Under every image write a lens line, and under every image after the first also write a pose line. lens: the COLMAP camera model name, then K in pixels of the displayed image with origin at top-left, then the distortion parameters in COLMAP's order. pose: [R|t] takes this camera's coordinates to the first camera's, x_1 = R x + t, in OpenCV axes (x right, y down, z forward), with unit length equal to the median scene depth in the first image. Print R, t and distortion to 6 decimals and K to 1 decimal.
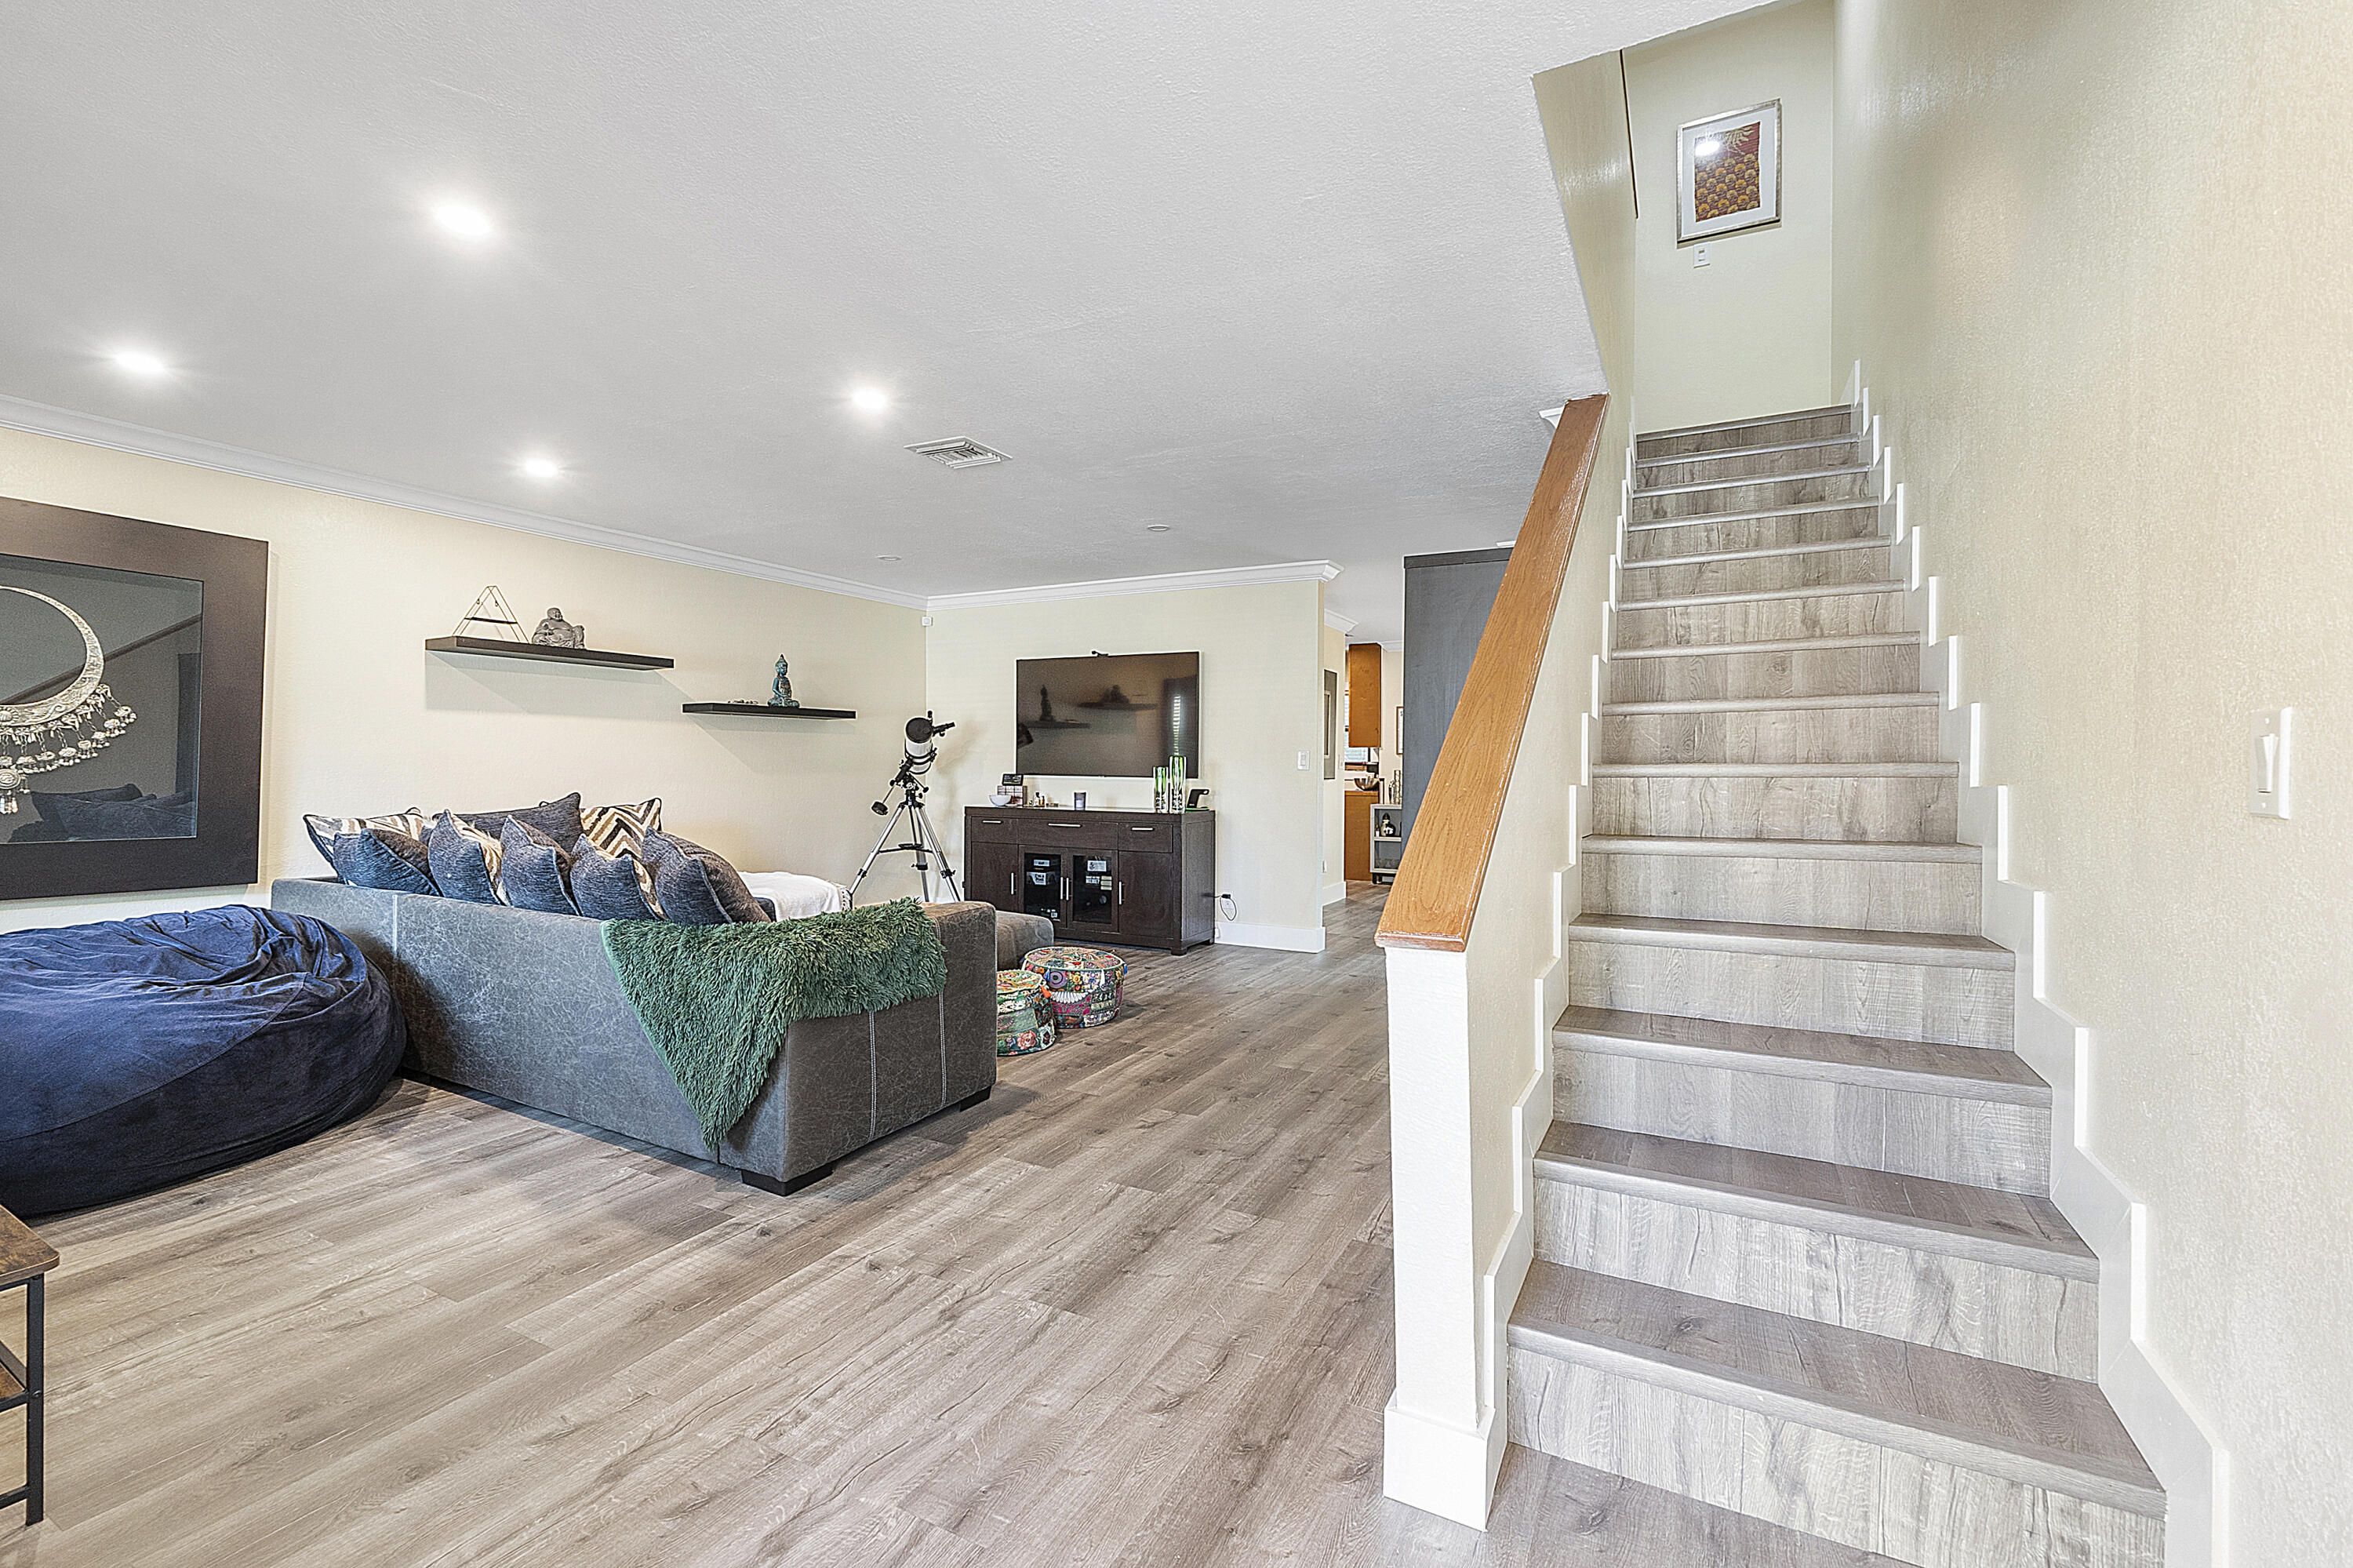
lens RADIAL K [[1004.3, 0, 1178.0], [0, 1004.3, 771.9], [0, 0, 1]] dist [-0.006131, -0.000383]
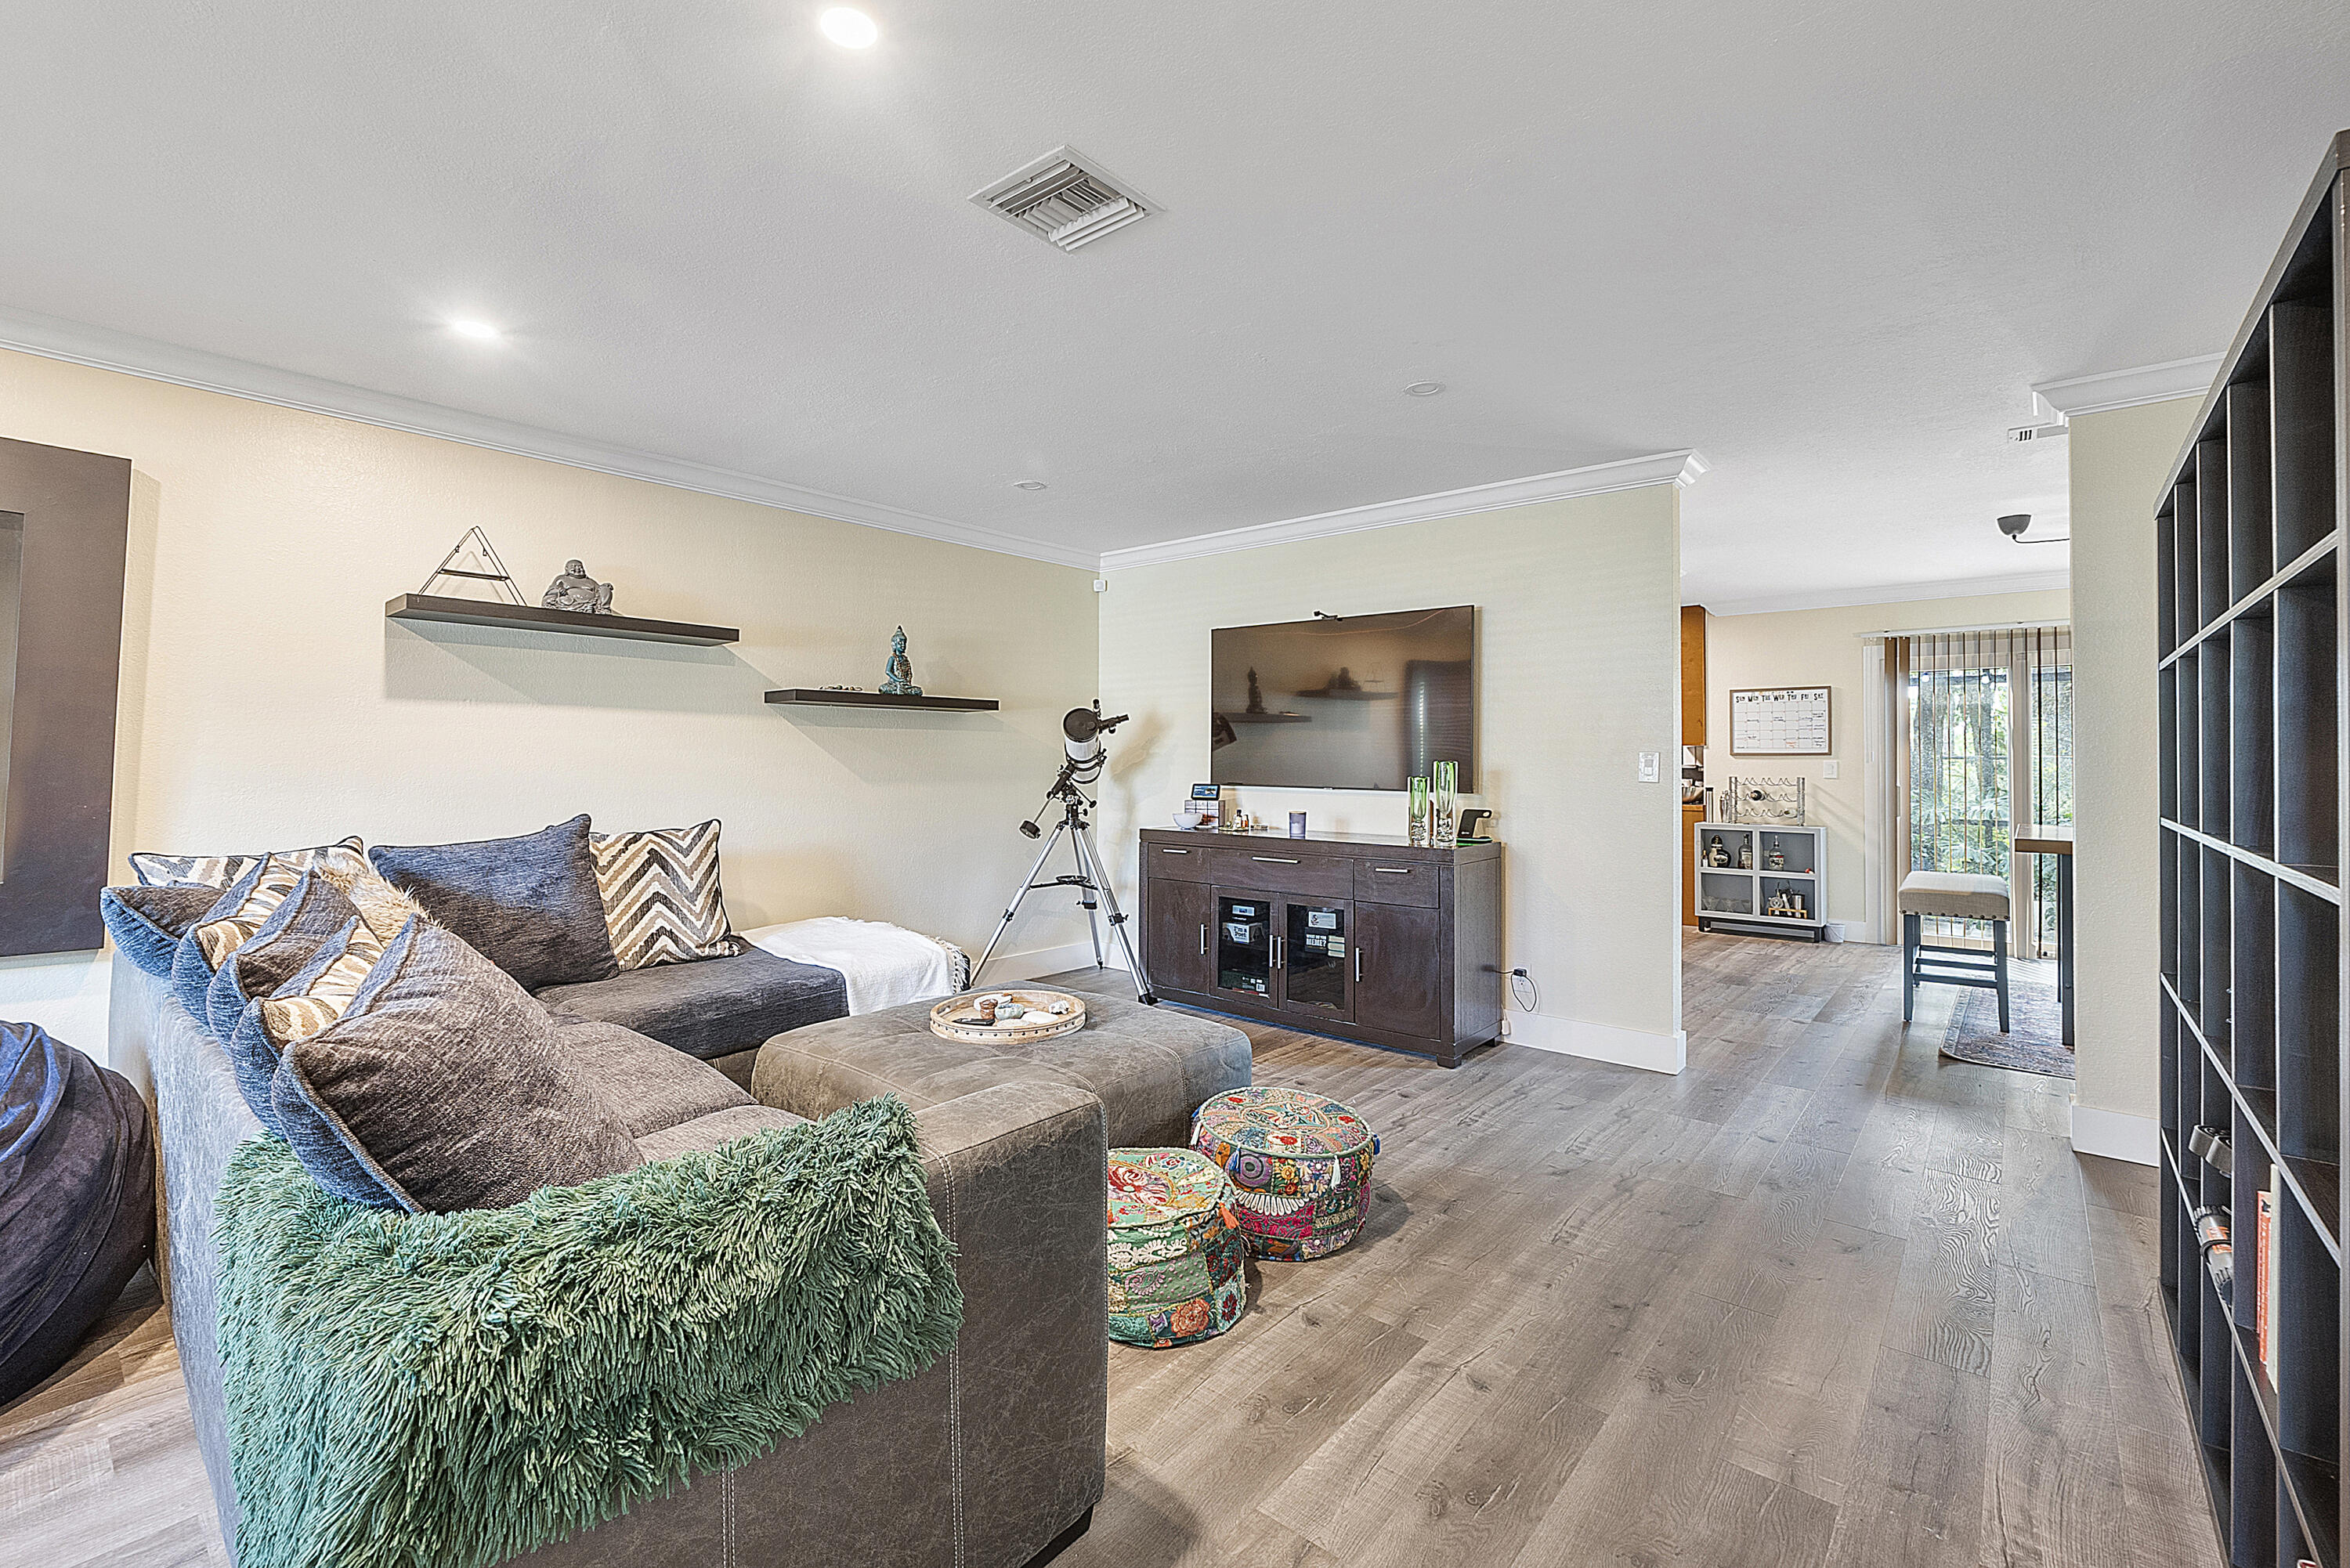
lens RADIAL K [[1011.0, 0, 1172.1], [0, 1011.0, 738.5], [0, 0, 1]] dist [-0.001822, -0.000184]
pose [[0.974975, -0.005011, -0.222259, -0.043774], [-0.002057, 0.999500, -0.031559, -0.014157], [0.222306, 0.031227, 0.974477, 0.492972]]
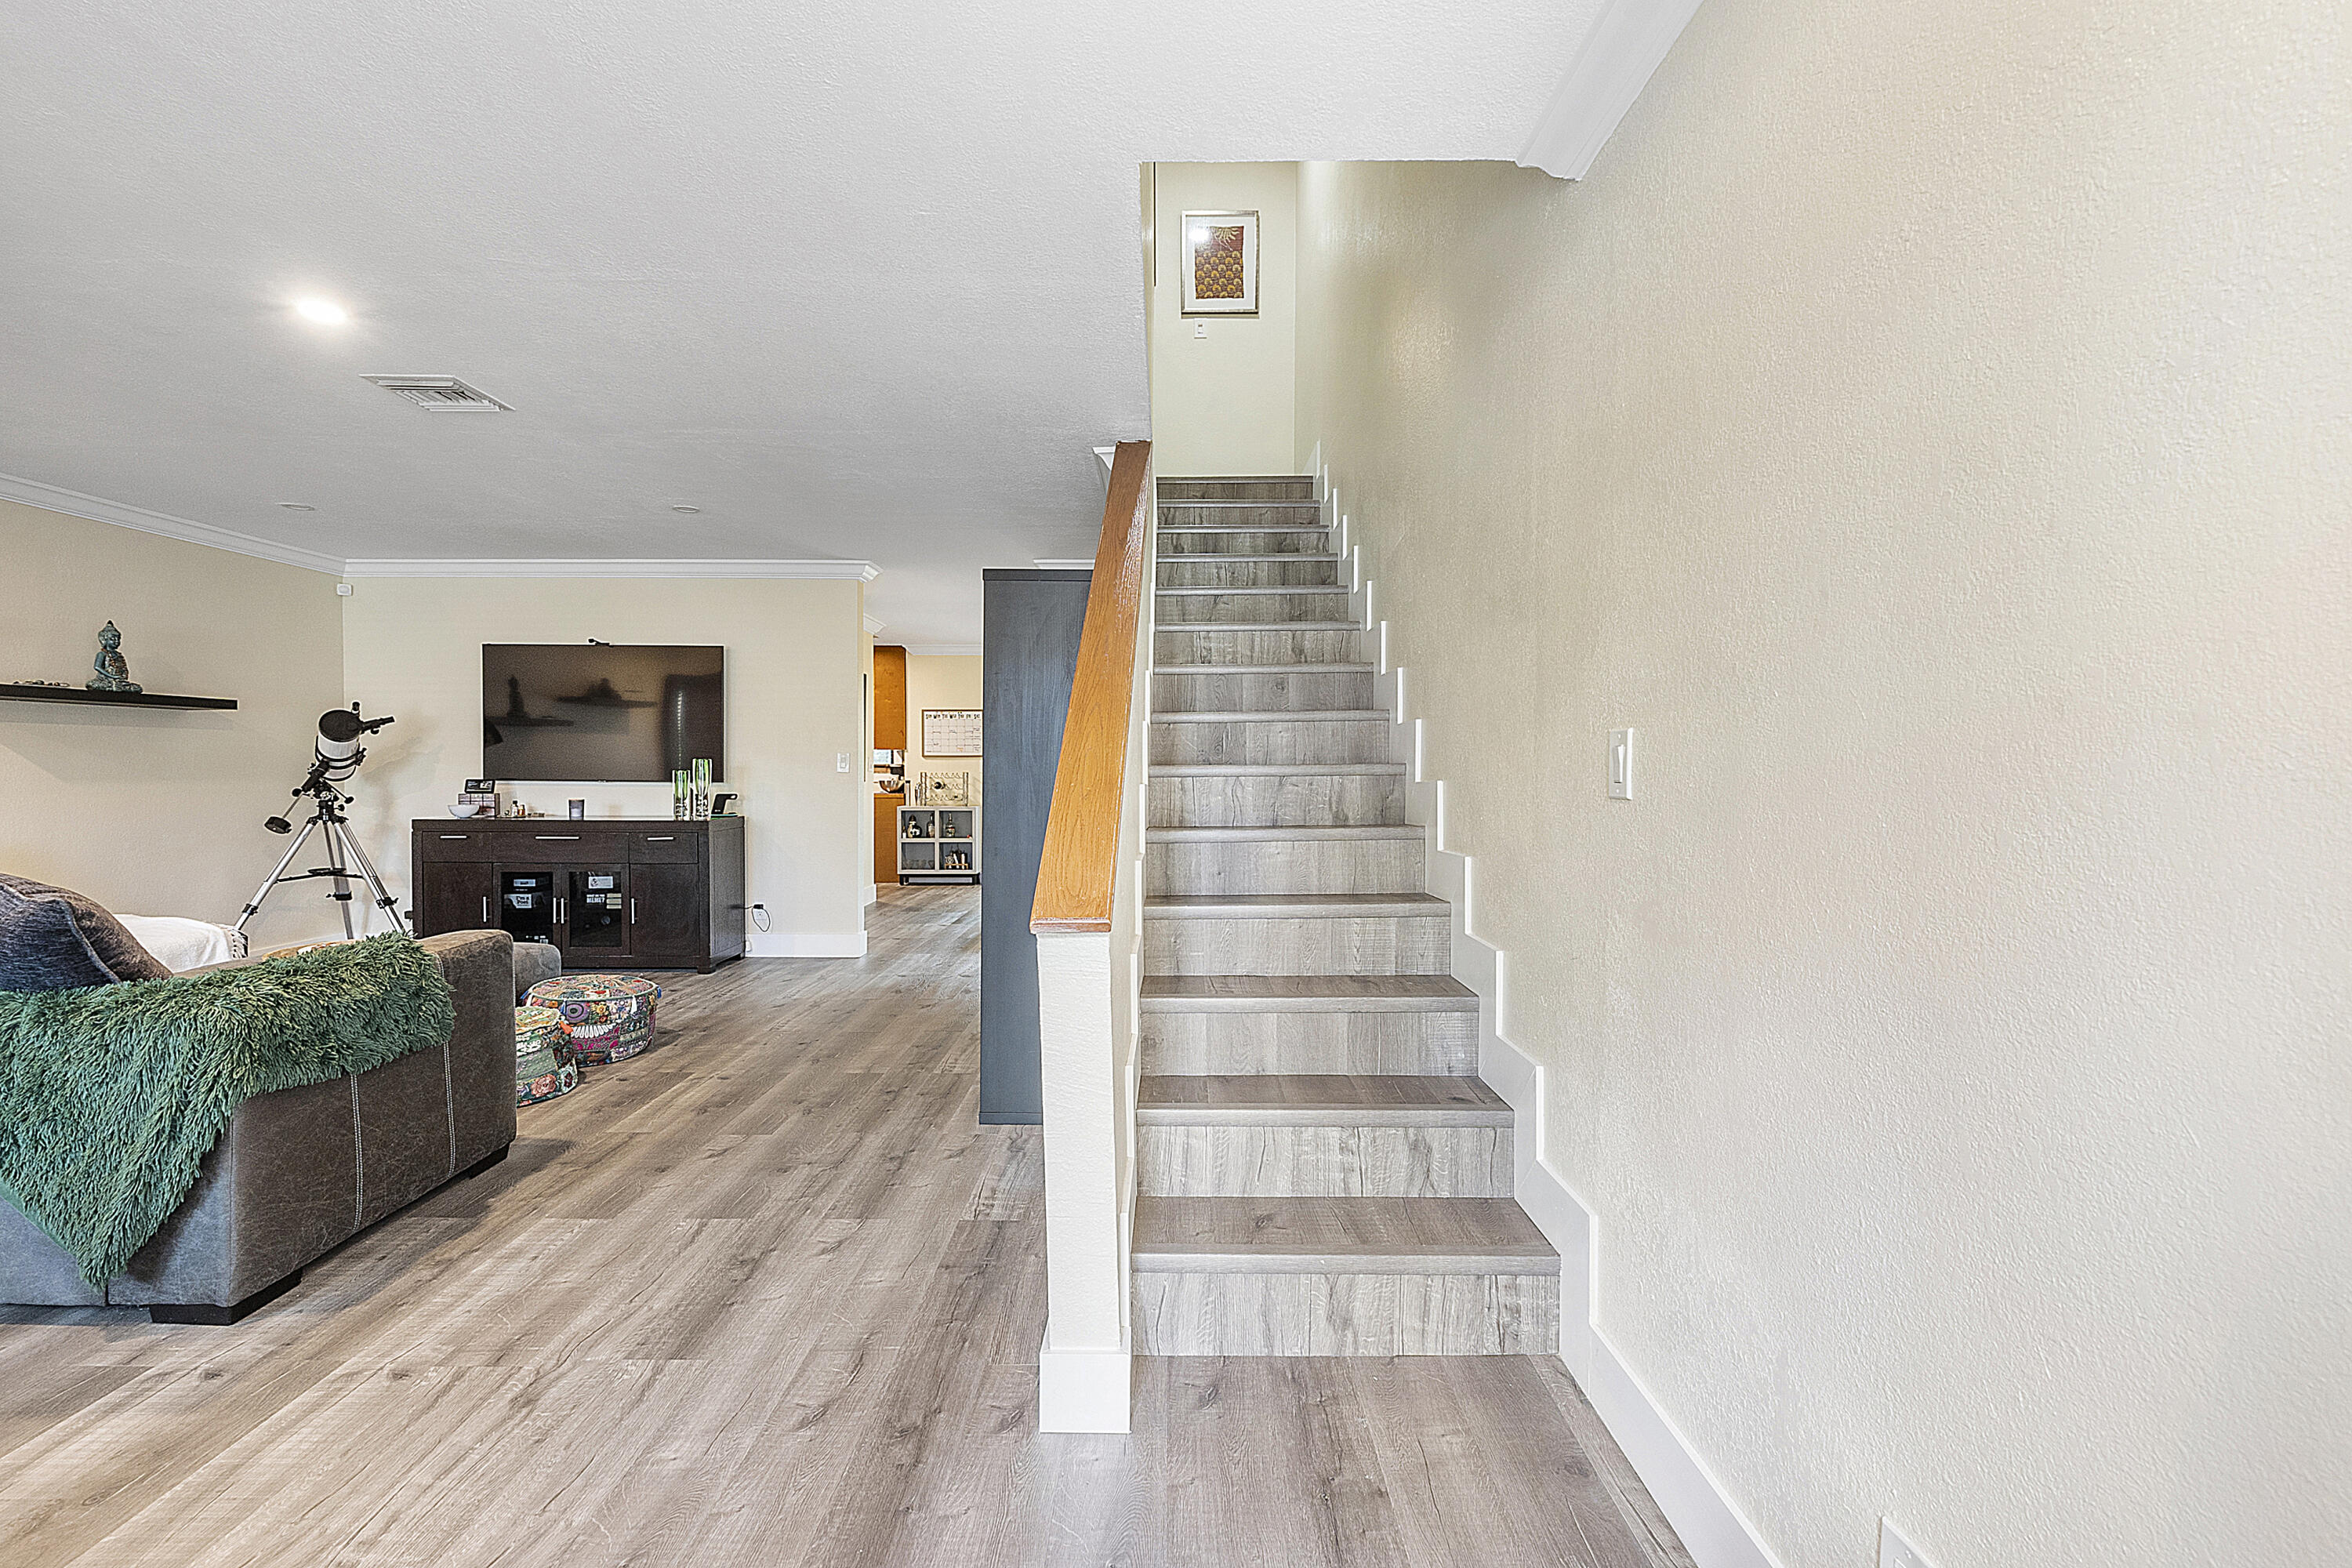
lens RADIAL K [[989.2, 0, 1176.0], [0, 989.2, 784.0], [0, 0, 1]] dist [-0.007364, -0.000532]
pose [[0.882905, -0.011701, 0.469406, -0.066353], [0.006862, 0.999904, 0.012017, -0.000173], [-0.469502, -0.007389, 0.882901, -0.008347]]
